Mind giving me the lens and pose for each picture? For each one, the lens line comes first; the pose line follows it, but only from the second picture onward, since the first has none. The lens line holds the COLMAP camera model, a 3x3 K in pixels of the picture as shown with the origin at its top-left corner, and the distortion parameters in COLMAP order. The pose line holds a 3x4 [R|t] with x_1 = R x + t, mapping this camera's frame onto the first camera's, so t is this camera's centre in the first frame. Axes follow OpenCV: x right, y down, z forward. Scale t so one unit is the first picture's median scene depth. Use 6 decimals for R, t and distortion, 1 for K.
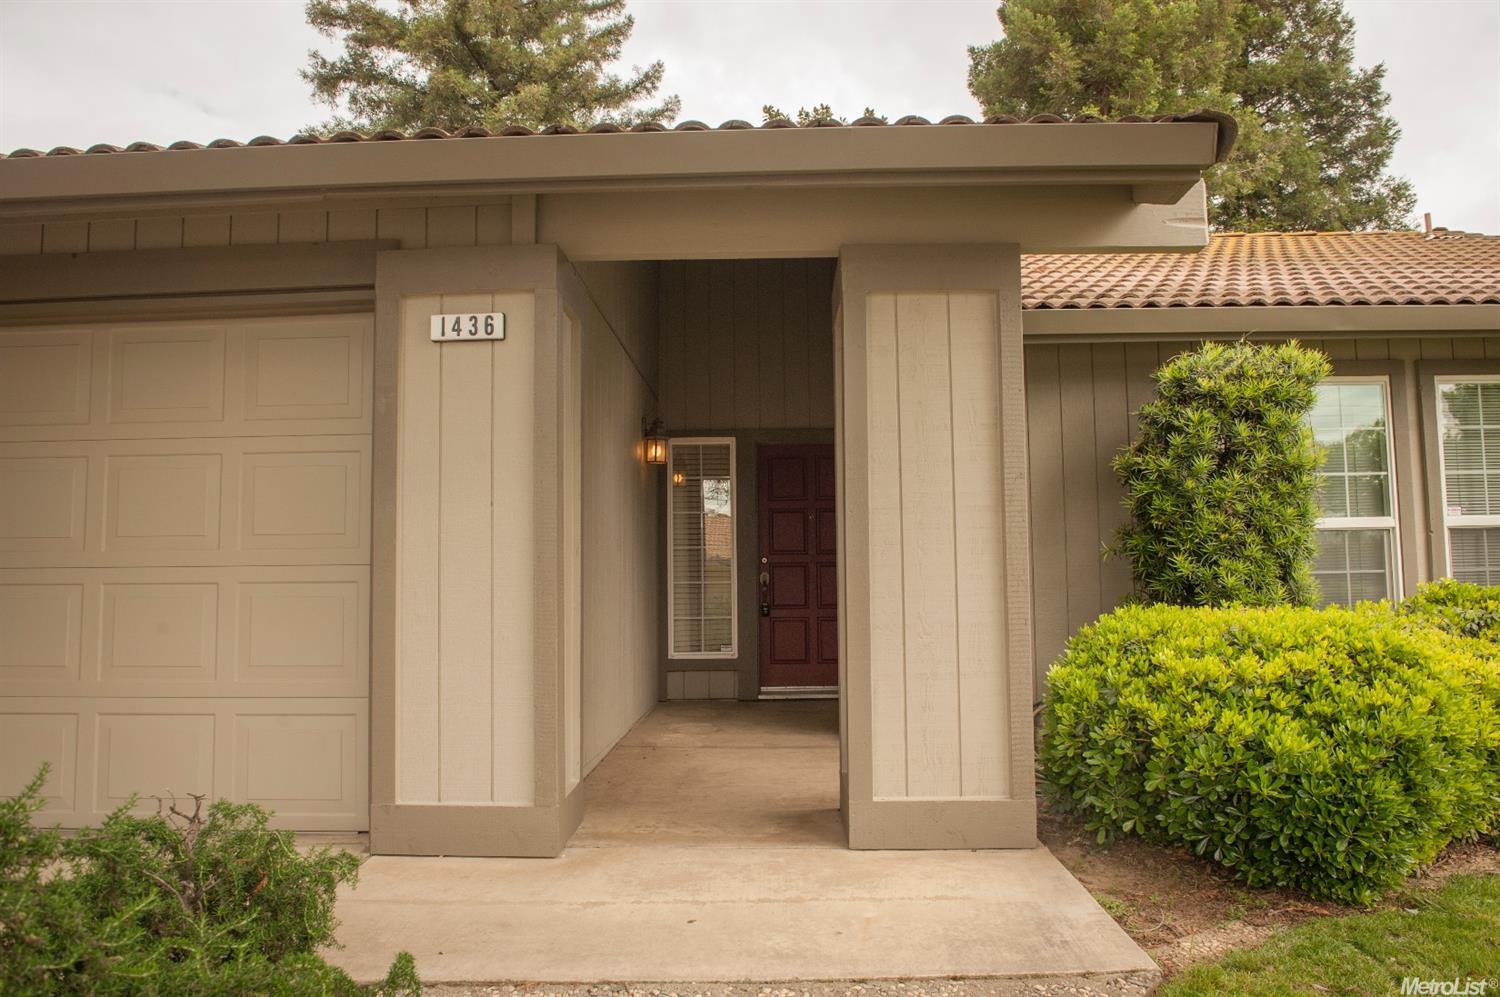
lens RADIAL K [[1029.2, 0, 750.0], [0, 1029.2, 498.5], [0, 0, 1]] dist [-0.054450, -0.002610]
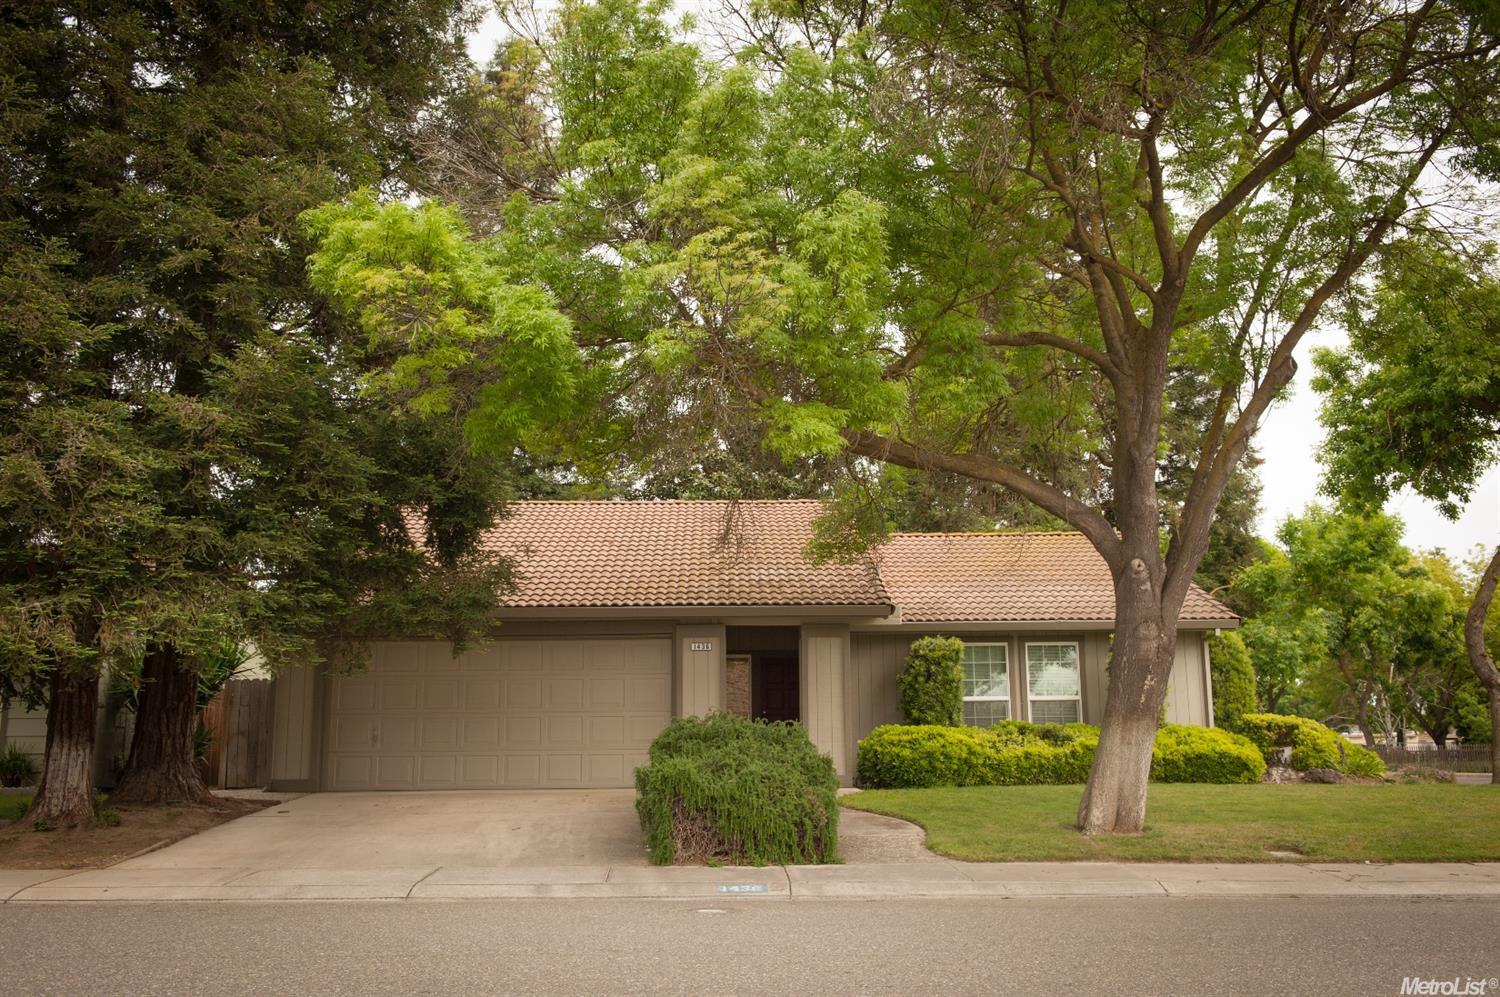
lens RADIAL K [[1369.6, 0, 750.0], [0, 1369.6, 498.5], [0, 0, 1]] dist [-0.005367, -0.002697]
pose [[0.998263, 0.014453, 0.057109, -0.203948], [-0.008718, 0.995006, -0.099429, -0.109146], [-0.058261, 0.098759, 0.993404, -2.090038]]
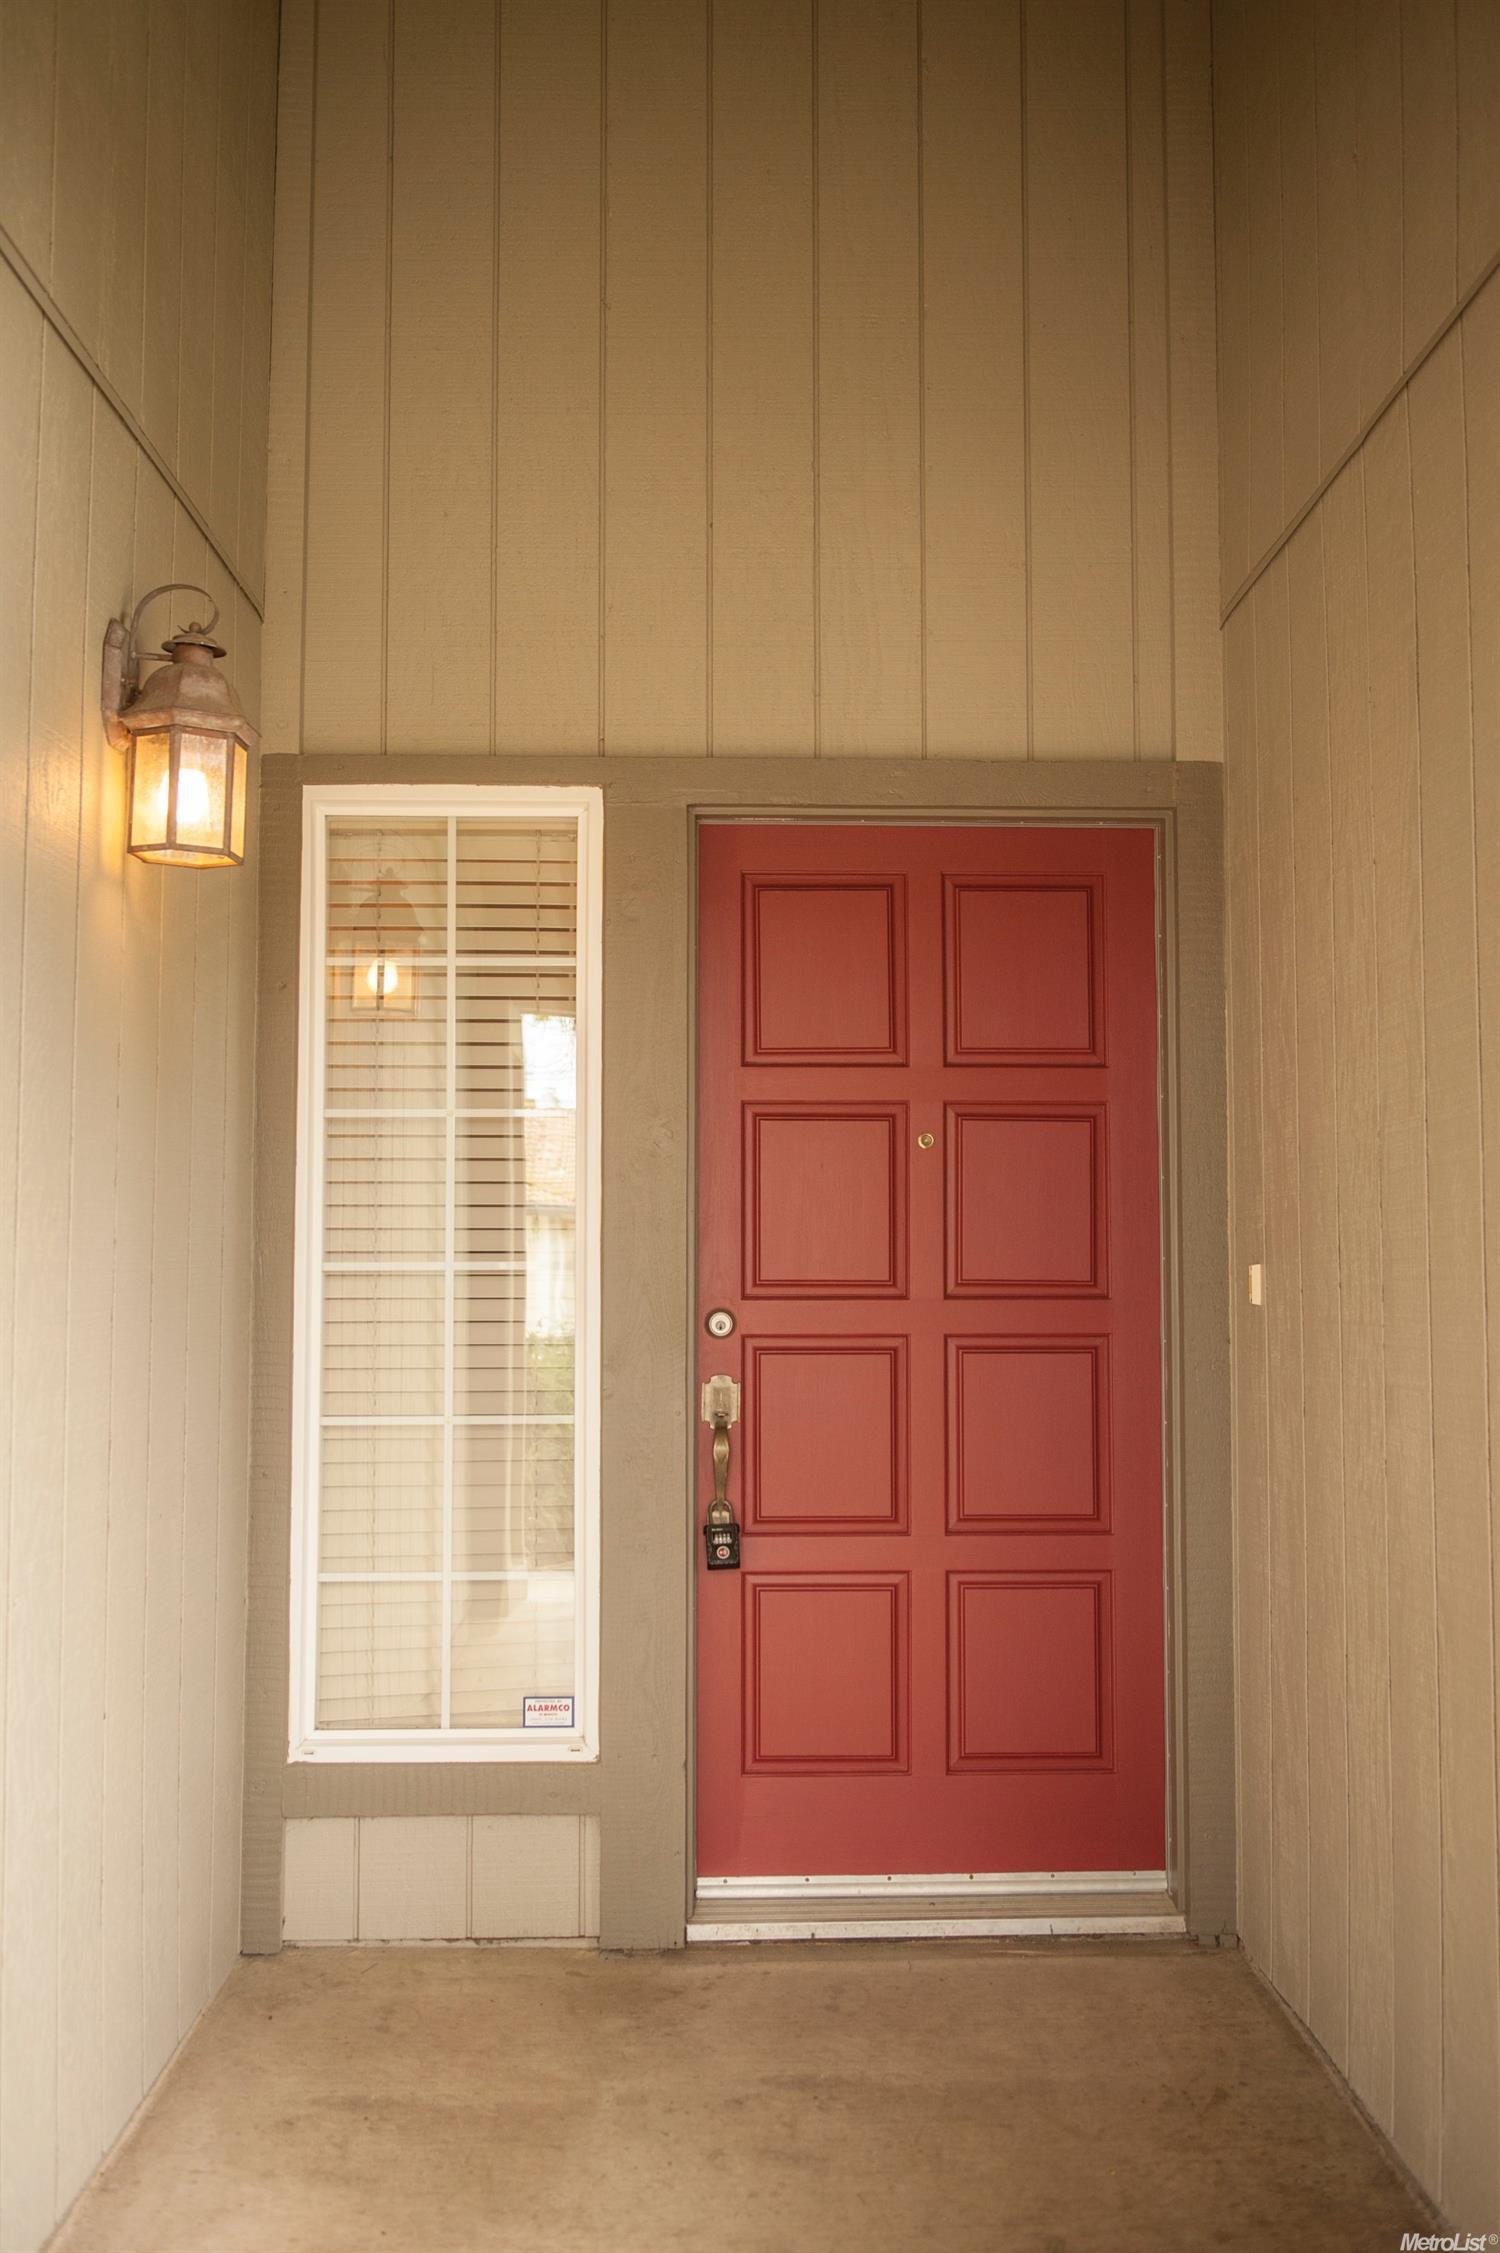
lens RADIAL K [[2057.1, 0, 750.0], [0, 2057.1, 1126.5], [0, 0, 1]] dist [-0.005367, -0.002697]
pose [[0.999050, 0.009973, 0.042420, 0.000758], [-0.010978, 0.999663, 0.023517, 0.005560], [-0.042172, -0.023961, 0.998823, 0.582758]]
